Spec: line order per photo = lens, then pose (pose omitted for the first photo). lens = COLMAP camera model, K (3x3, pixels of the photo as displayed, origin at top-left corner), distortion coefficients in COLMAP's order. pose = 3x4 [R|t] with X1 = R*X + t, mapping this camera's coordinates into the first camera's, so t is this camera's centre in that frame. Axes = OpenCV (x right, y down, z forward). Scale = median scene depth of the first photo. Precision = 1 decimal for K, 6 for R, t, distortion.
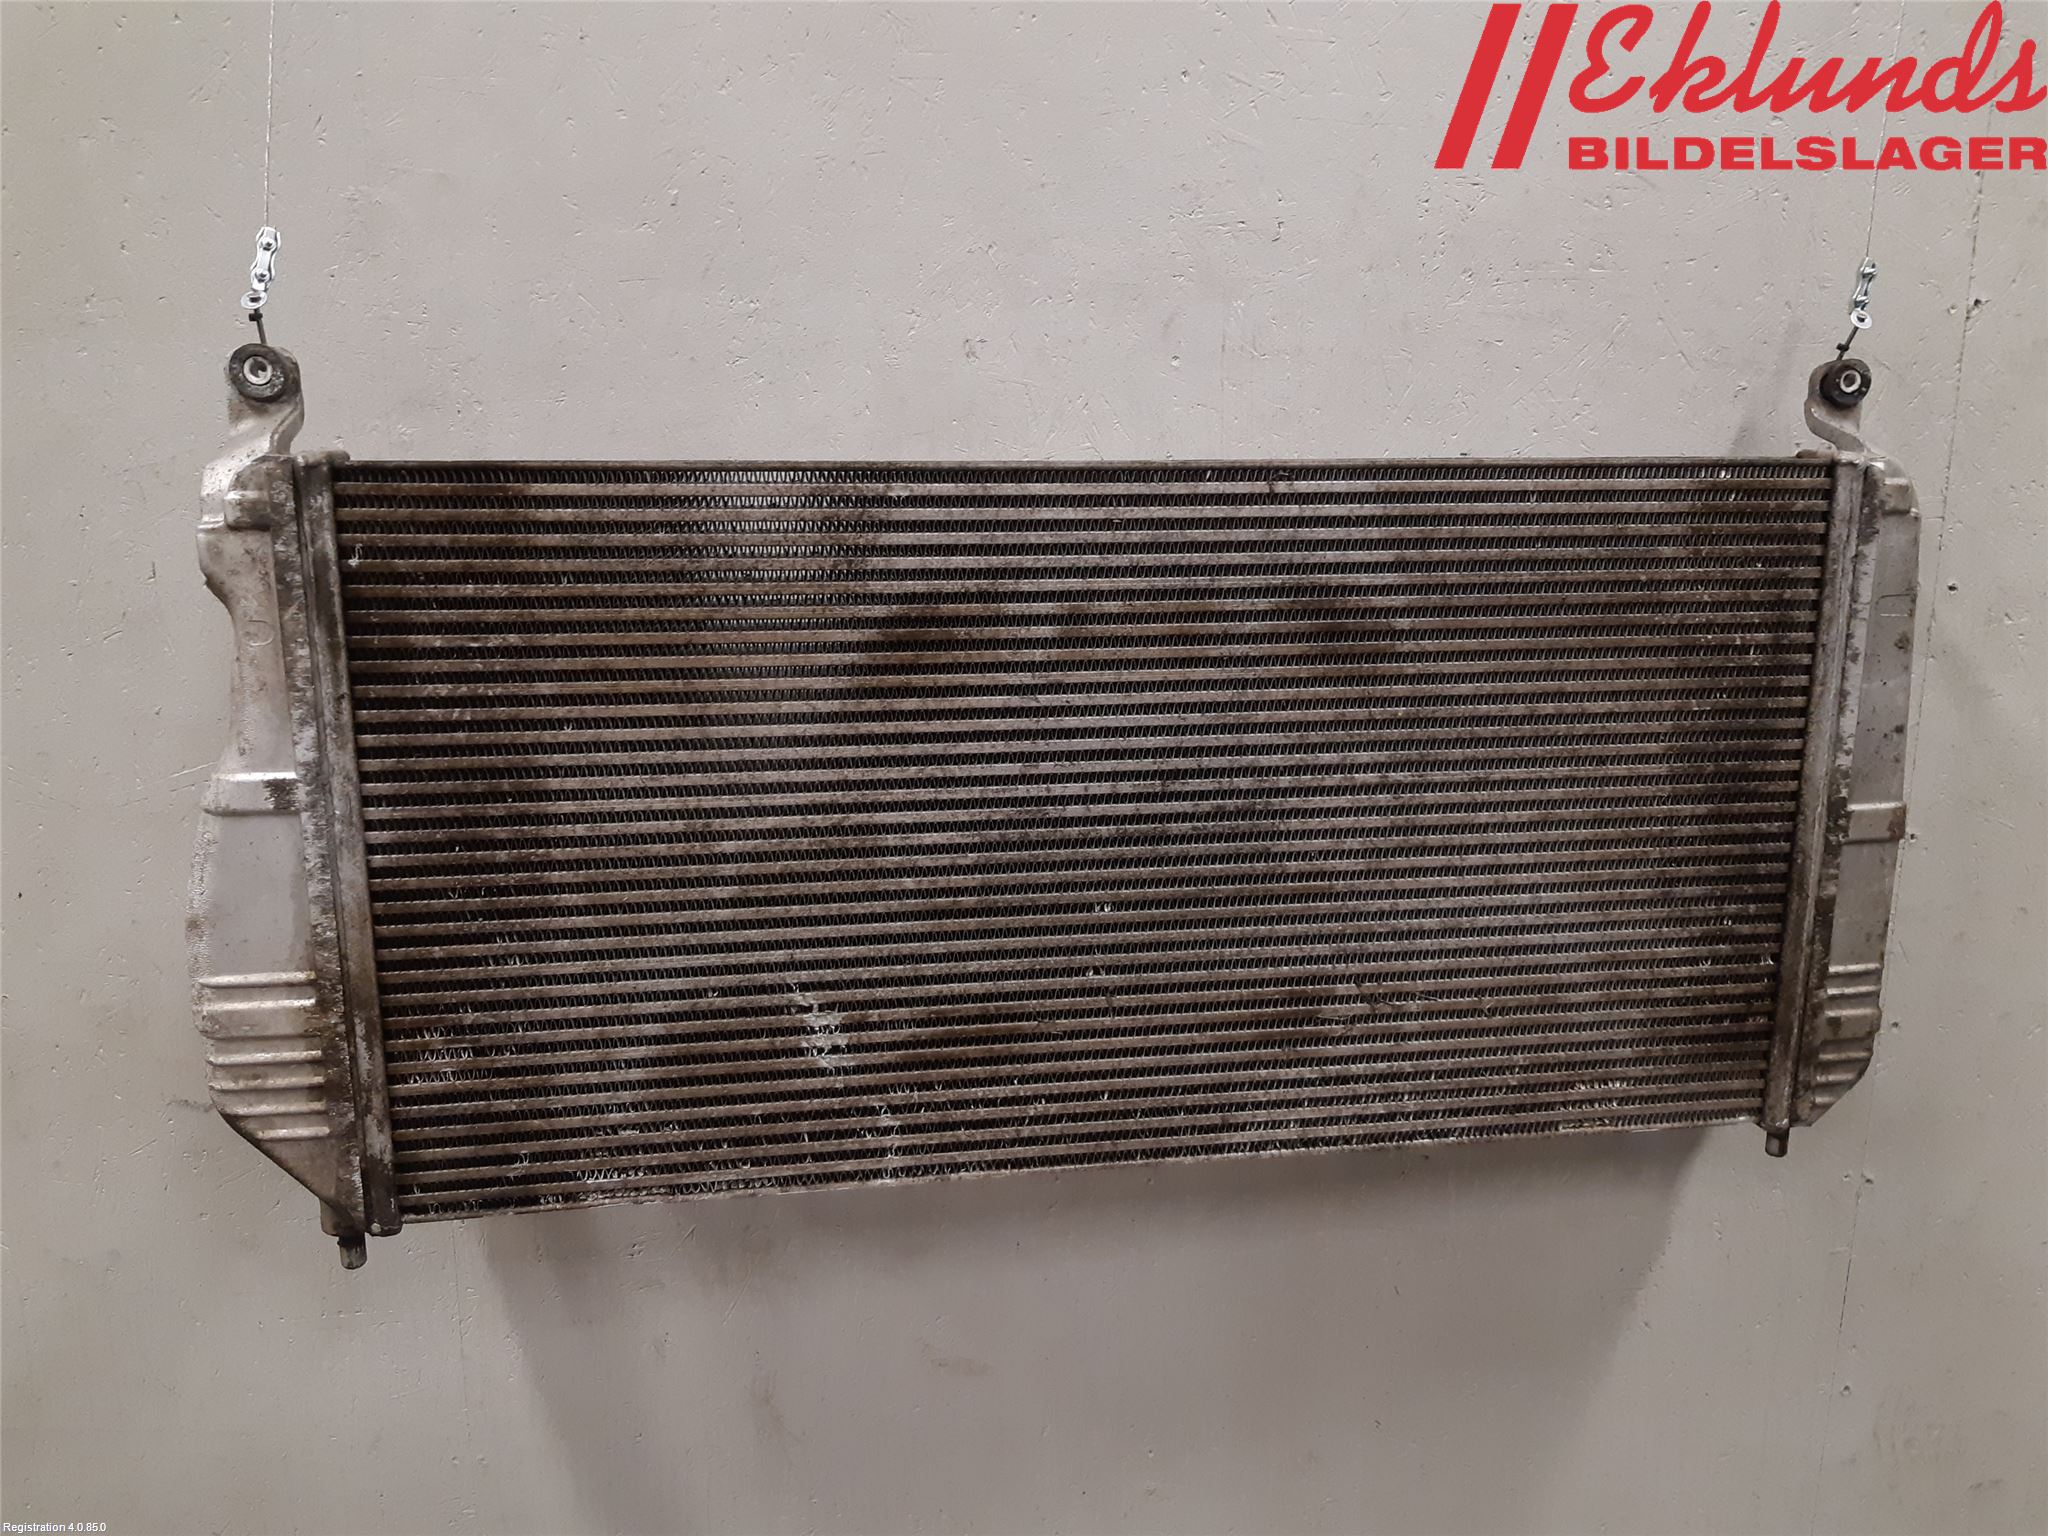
lens RADIAL K [[1635.5, 0, 1024.0], [0, 1635.5, 768.0], [0, 0, 1]] dist [0.078905, -0.187735]
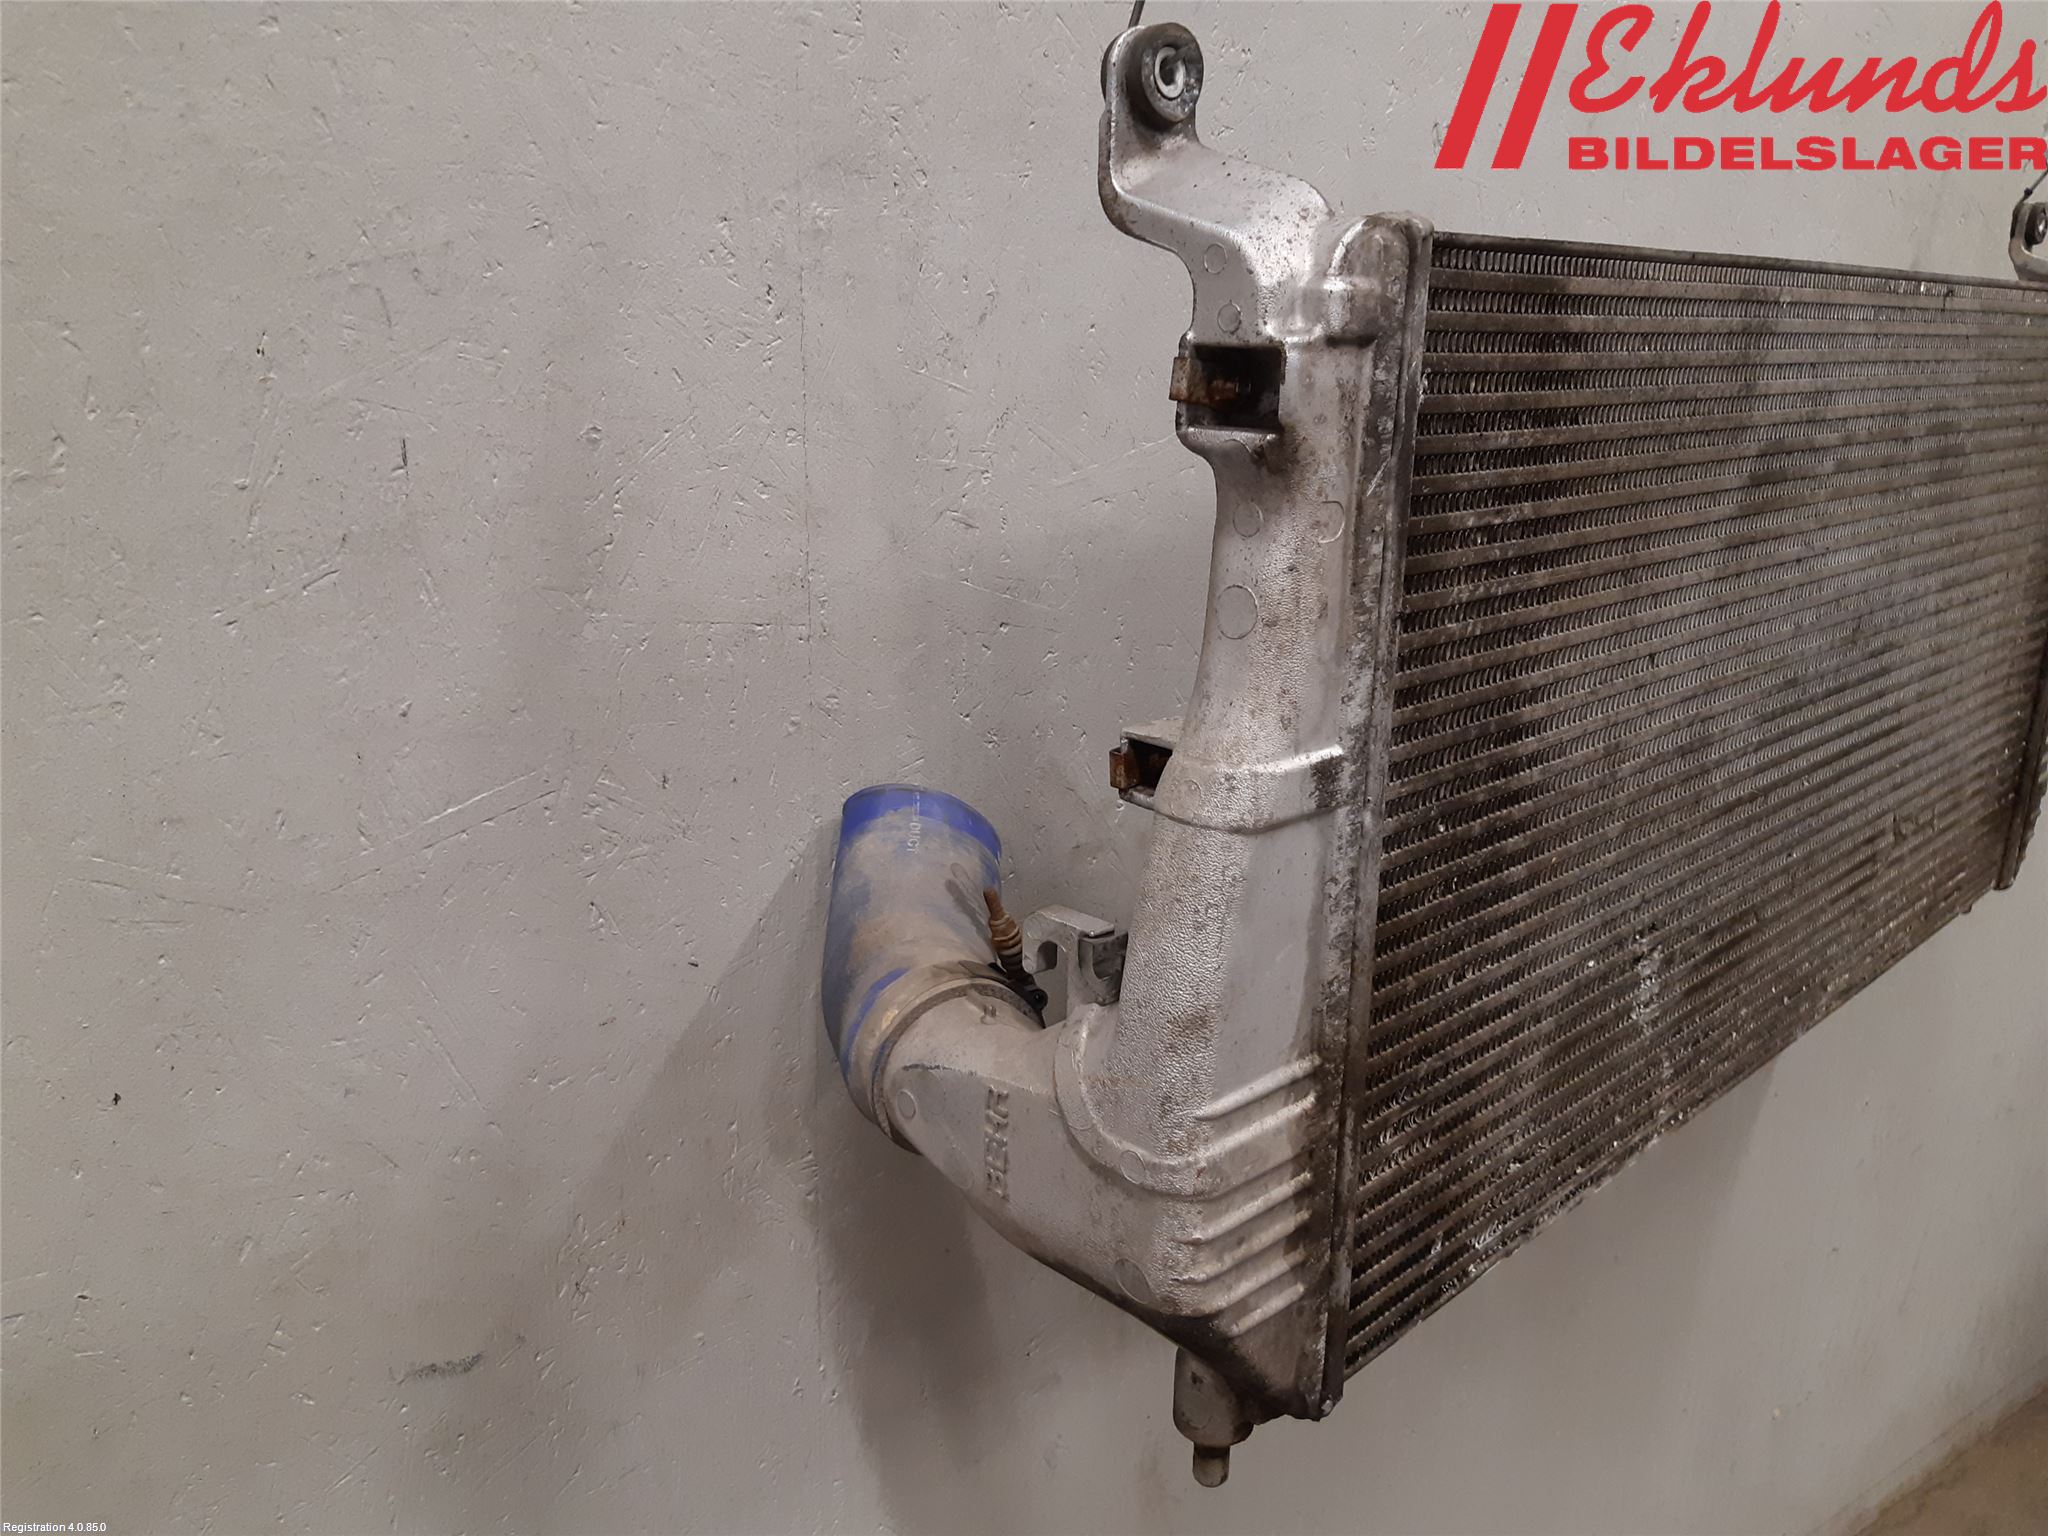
lens RADIAL K [[1635.5, 0, 1024.0], [0, 1635.5, 768.0], [0, 0, 1]] dist [0.078905, -0.187735]
pose [[0.815830, -0.148774, 0.558828, -0.846726], [0.109990, 0.988621, 0.102621, -0.062604], [-0.567736, -0.022256, 0.822910, 0.532345]]
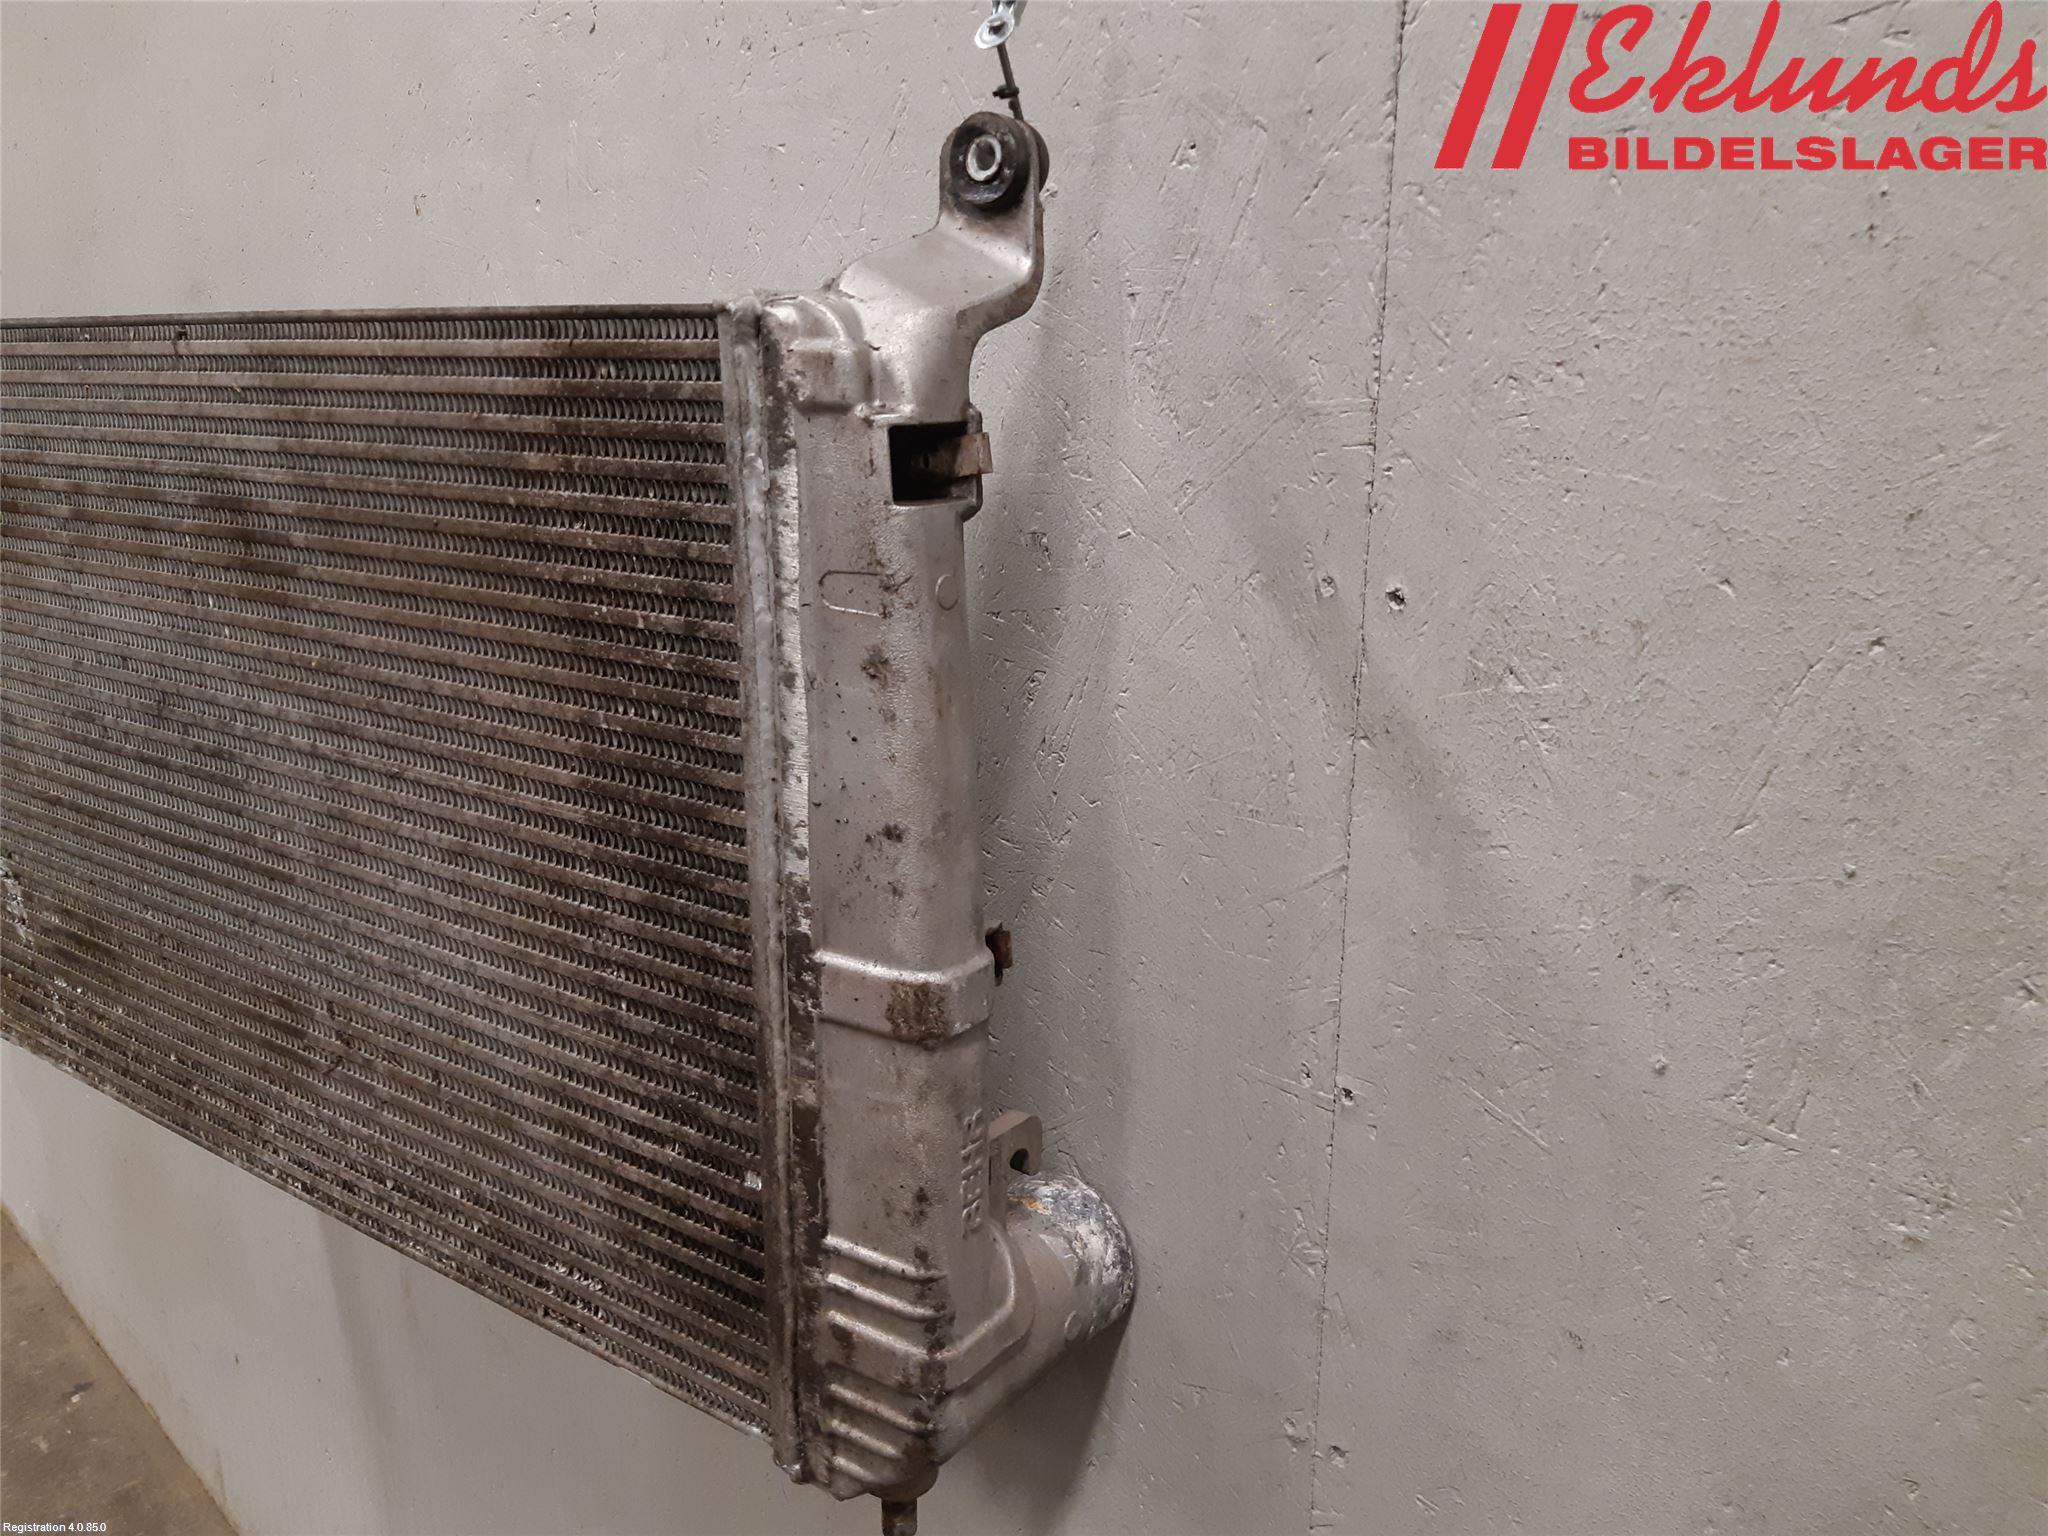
lens RADIAL K [[1635.5, 0, 1024.0], [0, 1635.5, 768.0], [0, 0, 1]] dist [0.078905, -0.187735]
pose [[0.691008, 0.175753, -0.701155, 0.958764], [-0.157486, 0.983295, 0.091268, -0.101847], [0.705483, 0.047355, 0.707143, 0.691134]]
